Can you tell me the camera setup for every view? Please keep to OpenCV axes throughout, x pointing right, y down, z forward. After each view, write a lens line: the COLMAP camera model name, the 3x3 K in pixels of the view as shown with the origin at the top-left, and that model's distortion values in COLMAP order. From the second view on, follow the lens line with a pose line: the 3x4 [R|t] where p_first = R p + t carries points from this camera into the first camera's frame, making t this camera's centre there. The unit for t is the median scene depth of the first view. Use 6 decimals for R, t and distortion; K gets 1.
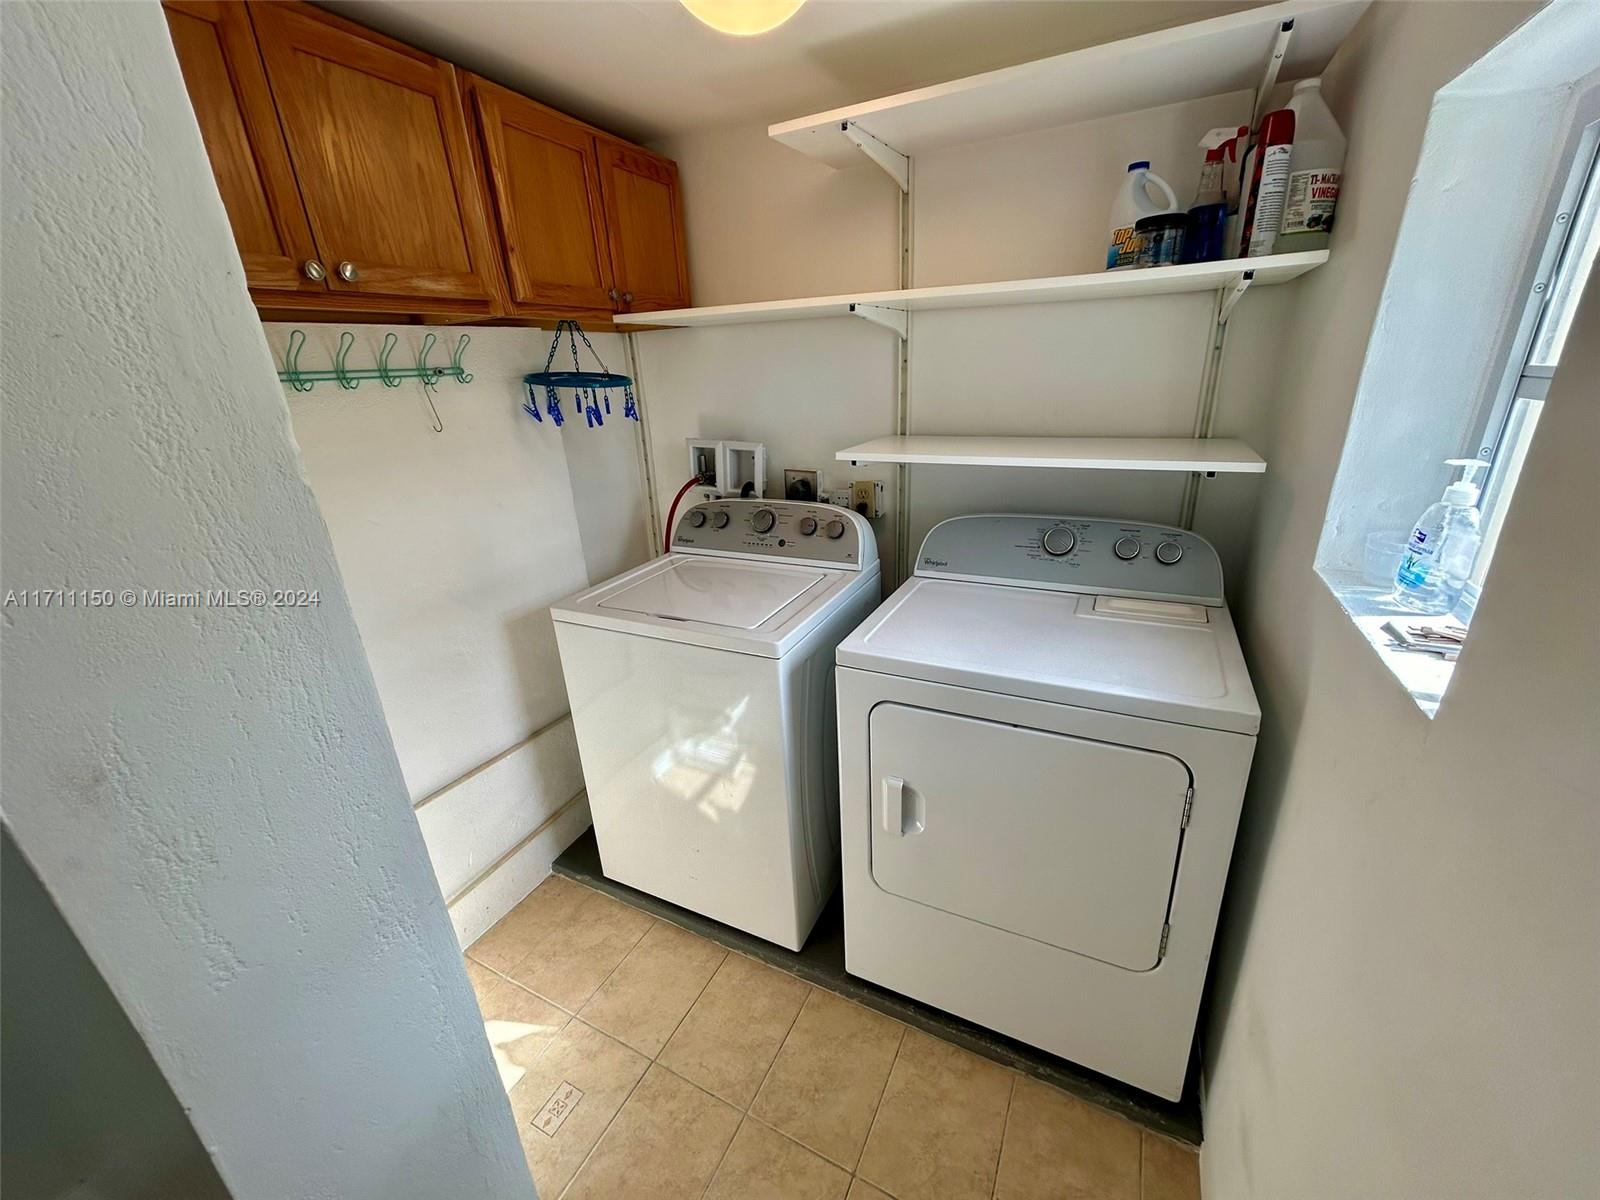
lens RADIAL K [[640.8, 0, 806.7], [0, 640.8, 601.7], [0, 0, 1]] dist [0.003810, -0.001206]
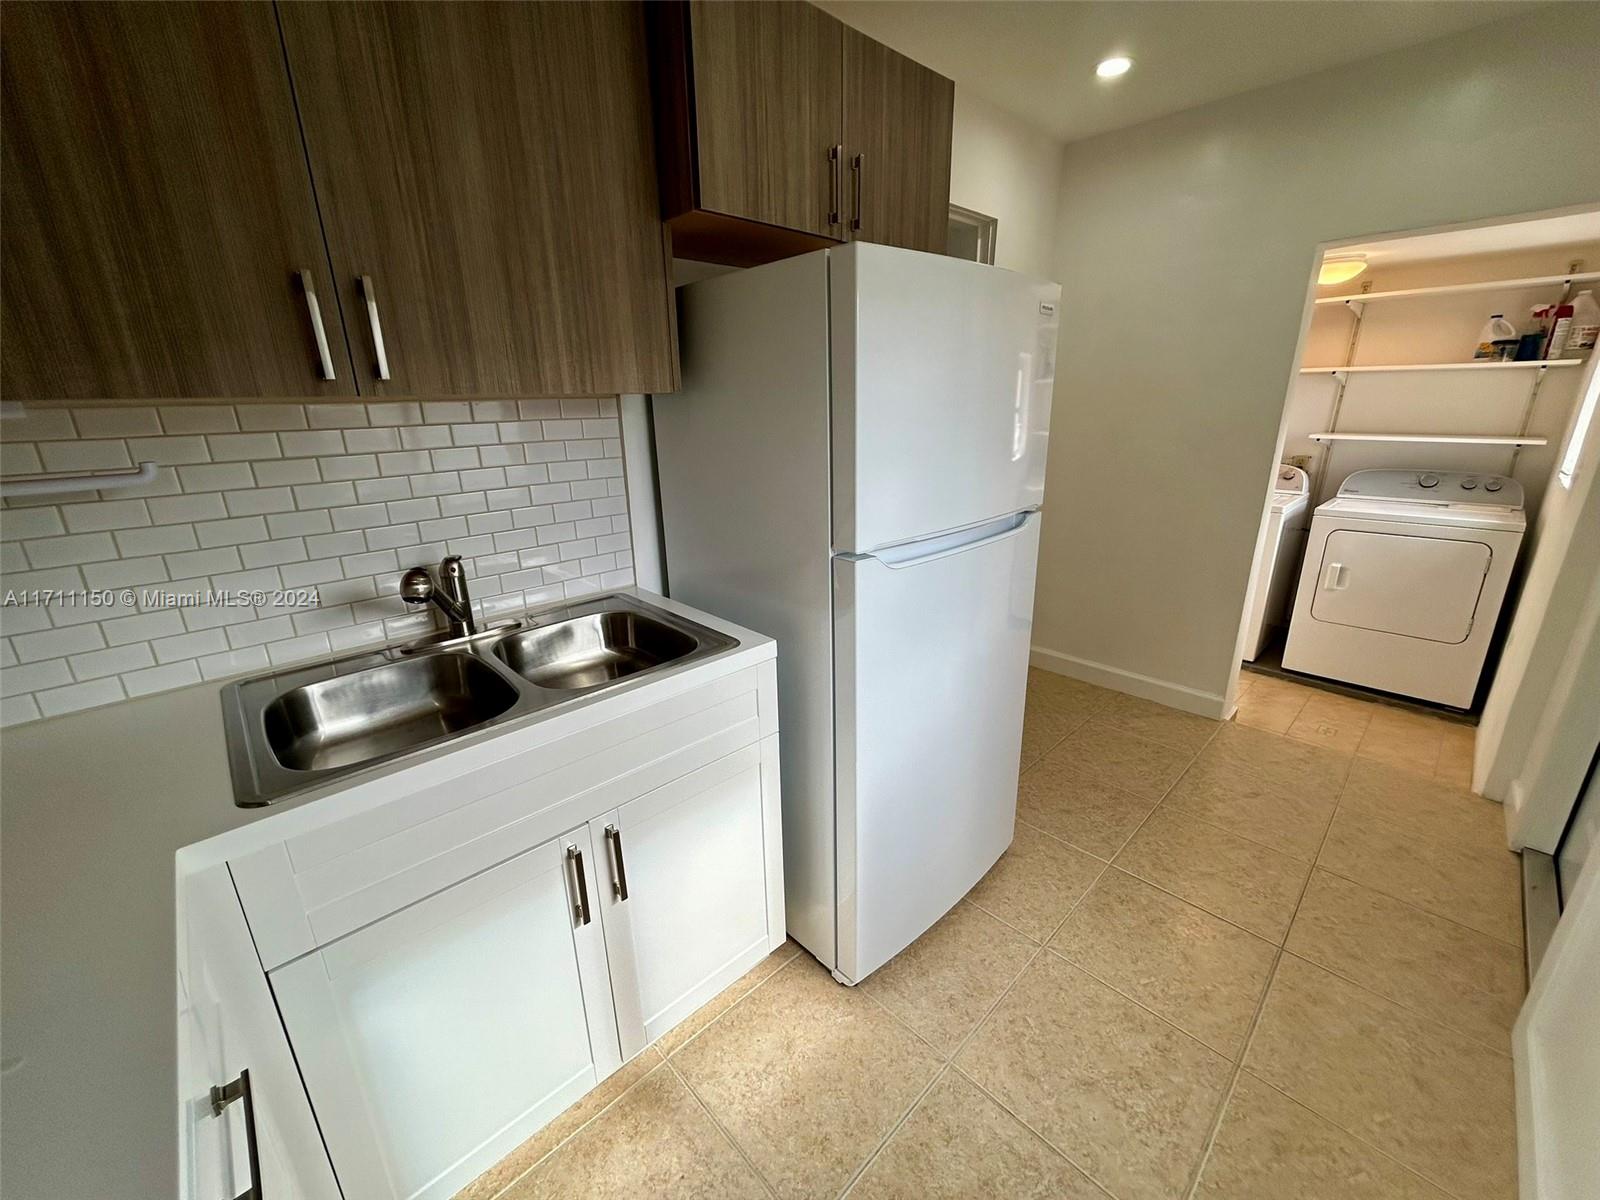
lens RADIAL K [[640.8, 0, 803.3], [0, 640.8, 602.4], [0, 0, 1]] dist [0.003810, -0.001206]
pose [[0.938745, 0.131964, -0.318345, -1.017397], [-0.145326, 0.989211, -0.018481, 0.797651], [0.312471, 0.063613, 0.947795, -2.032536]]
